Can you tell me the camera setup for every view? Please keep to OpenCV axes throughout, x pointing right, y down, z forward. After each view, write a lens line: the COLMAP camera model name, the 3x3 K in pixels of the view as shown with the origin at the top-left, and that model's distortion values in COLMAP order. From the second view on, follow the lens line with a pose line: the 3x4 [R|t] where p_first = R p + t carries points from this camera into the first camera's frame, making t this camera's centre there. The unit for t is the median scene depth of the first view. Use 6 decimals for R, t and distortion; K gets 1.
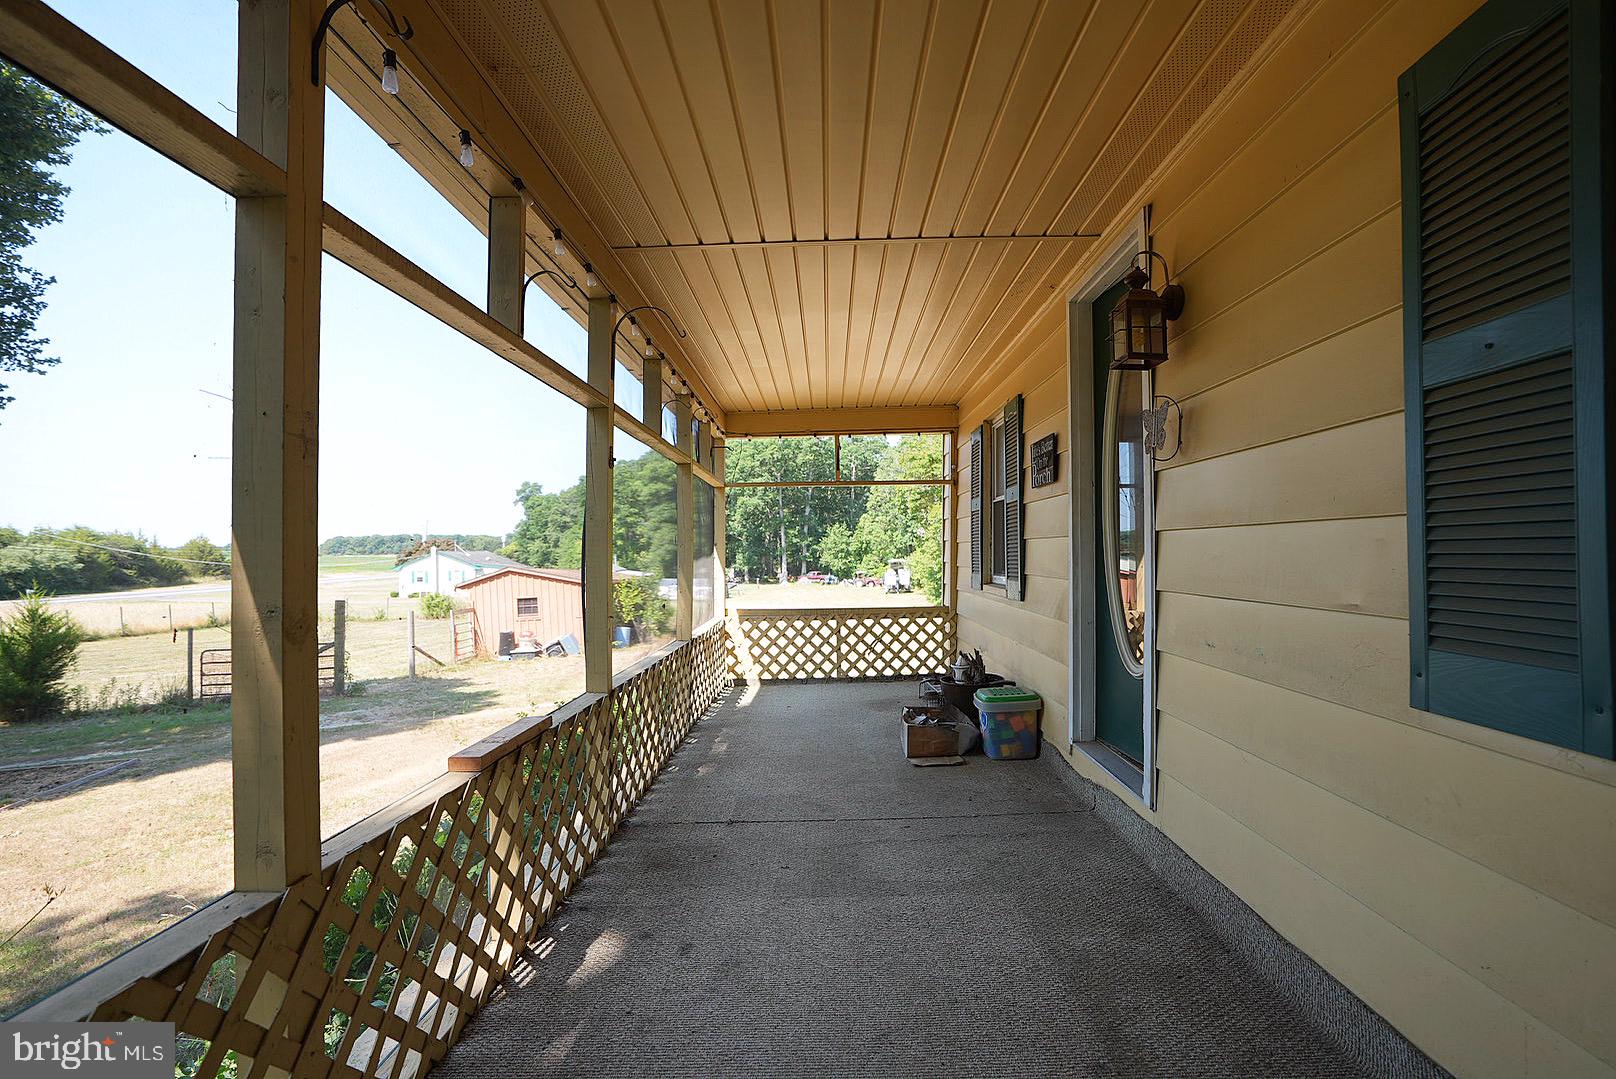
lens RADIAL K [[751.7, 0, 819.2], [0, 751.7, 546.7], [0, 0, 1]] dist [-0.075181, 0.032069]
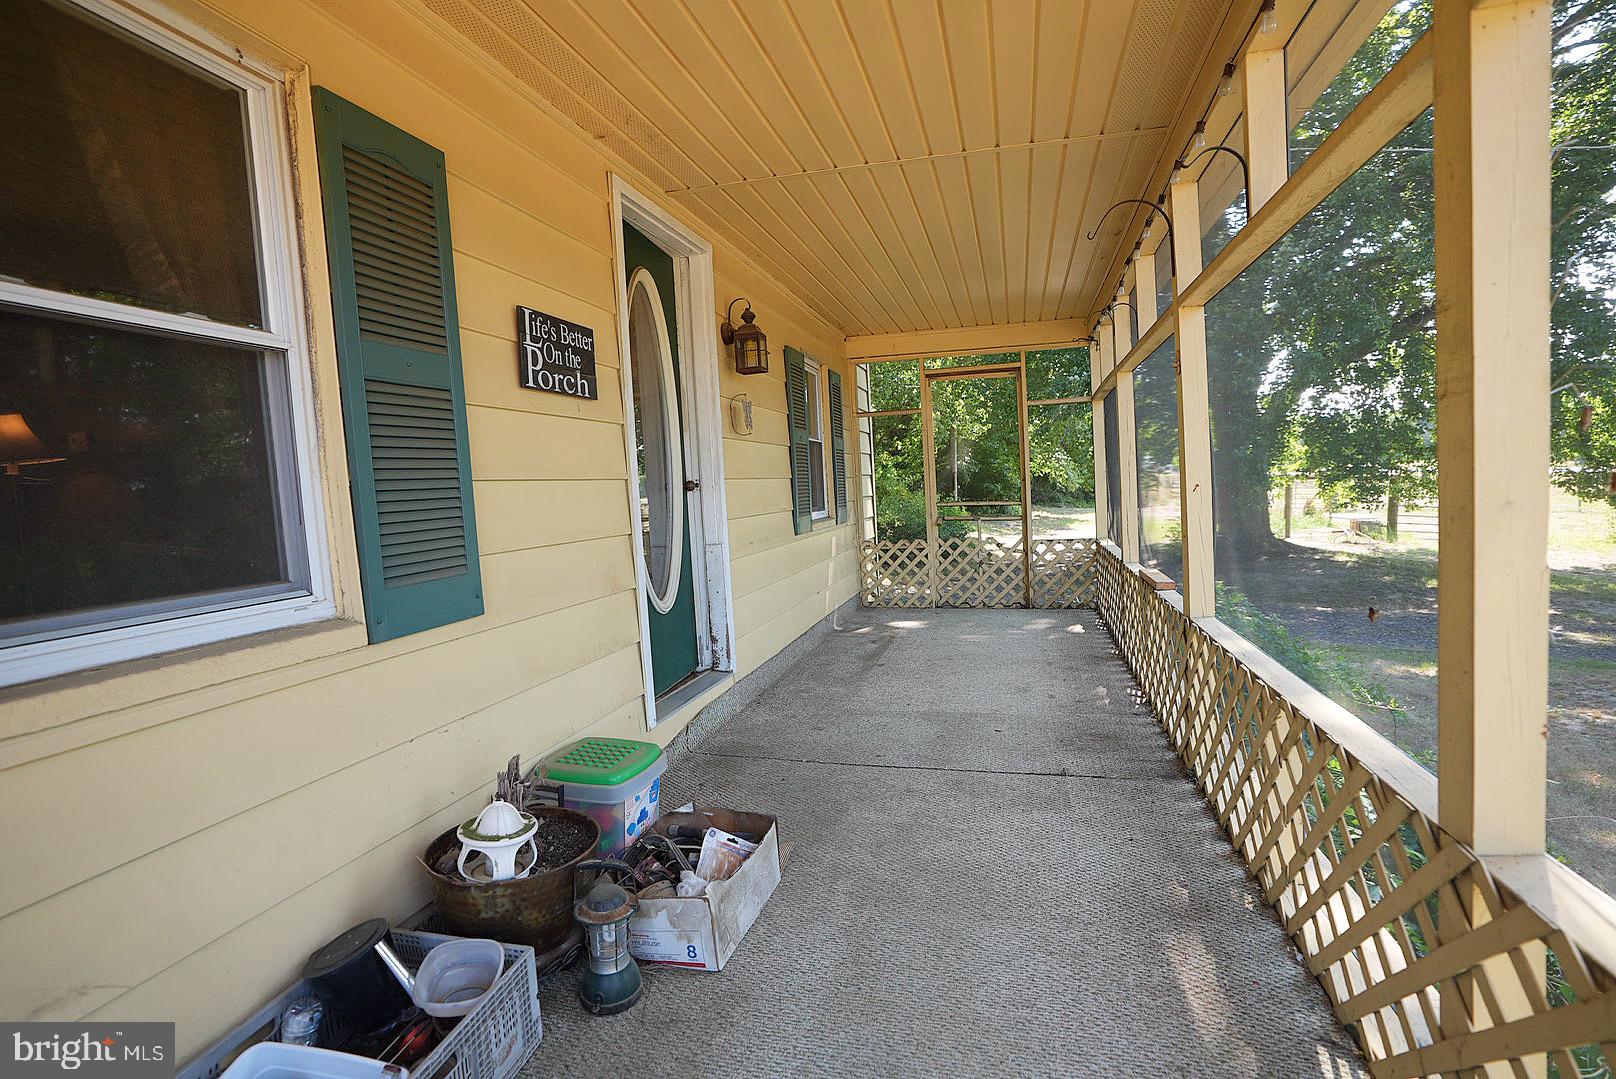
lens RADIAL K [[751.7, 0, 819.2], [0, 751.7, 546.7], [0, 0, 1]] dist [-0.075181, 0.032069]
pose [[-0.969137, 0.035769, 0.243915, -0.074578], [0.054338, 0.996078, 0.069827, 0.021633], [-0.240461, 0.080926, -0.967279, 2.386333]]
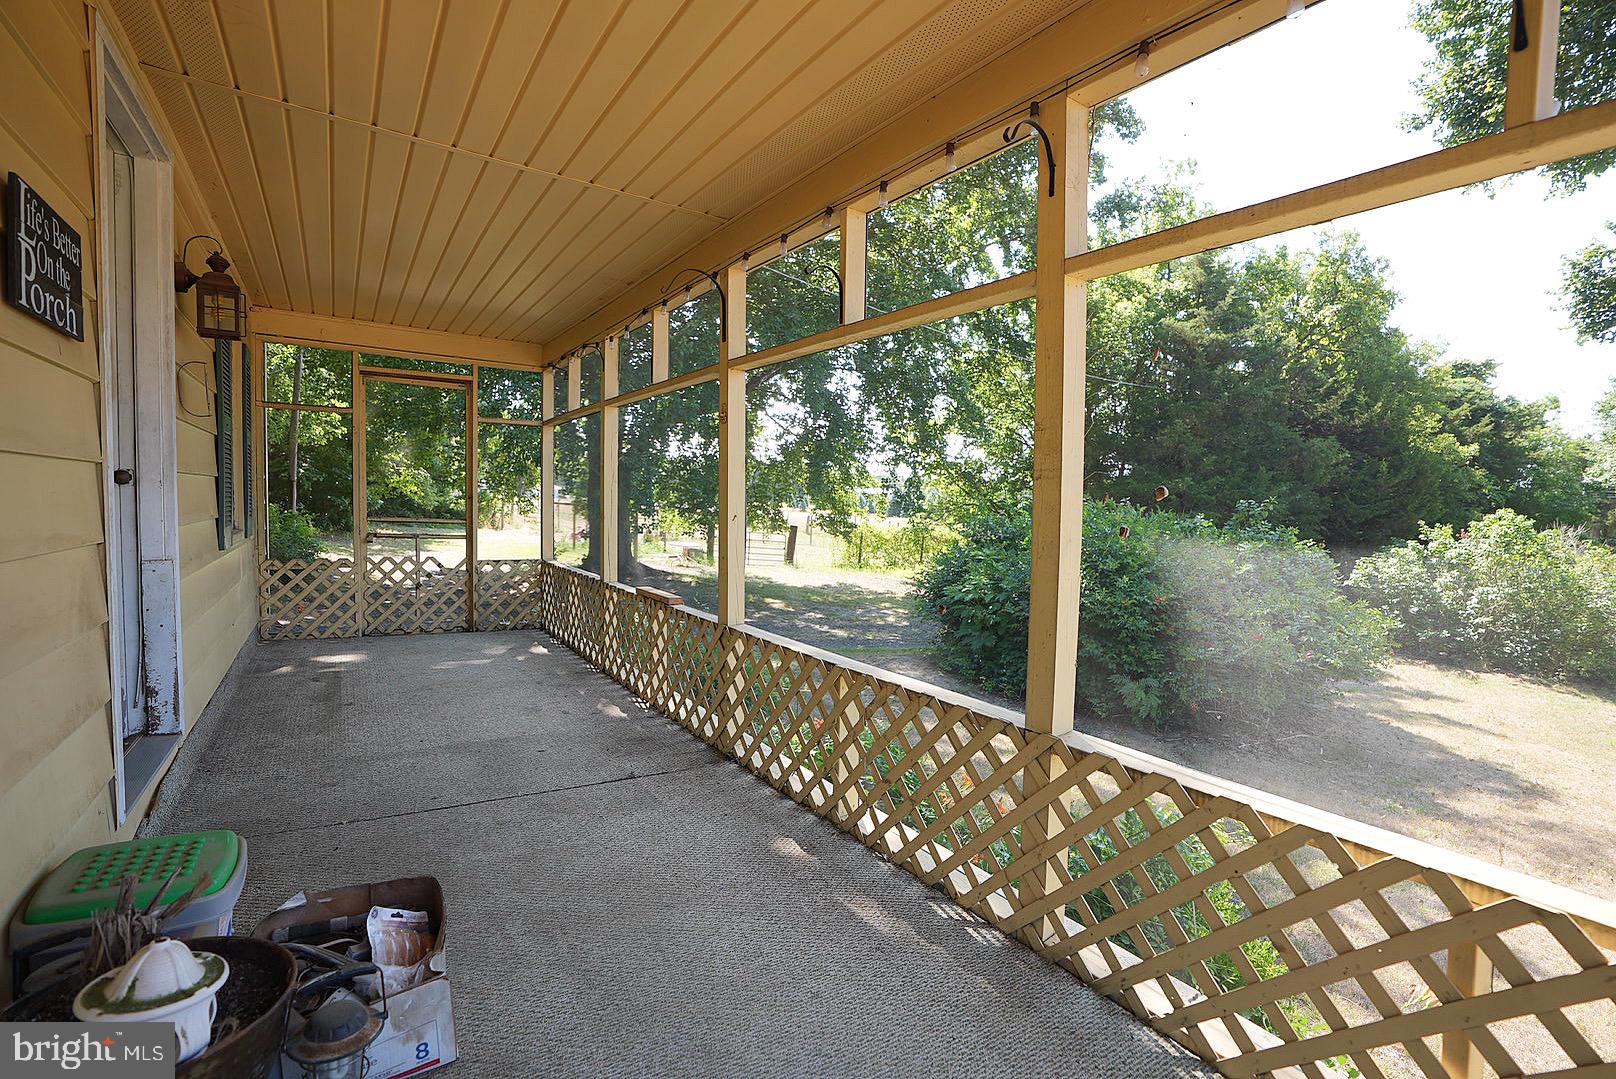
lens RADIAL K [[751.7, 0, 819.2], [0, 751.7, 546.7], [0, 0, 1]] dist [-0.075181, 0.032069]
pose [[-0.828649, 0.016855, -0.559515, 0.270695], [-0.017370, 0.998291, 0.055798, 0.015208], [0.559499, 0.055956, -0.826940, 2.391789]]
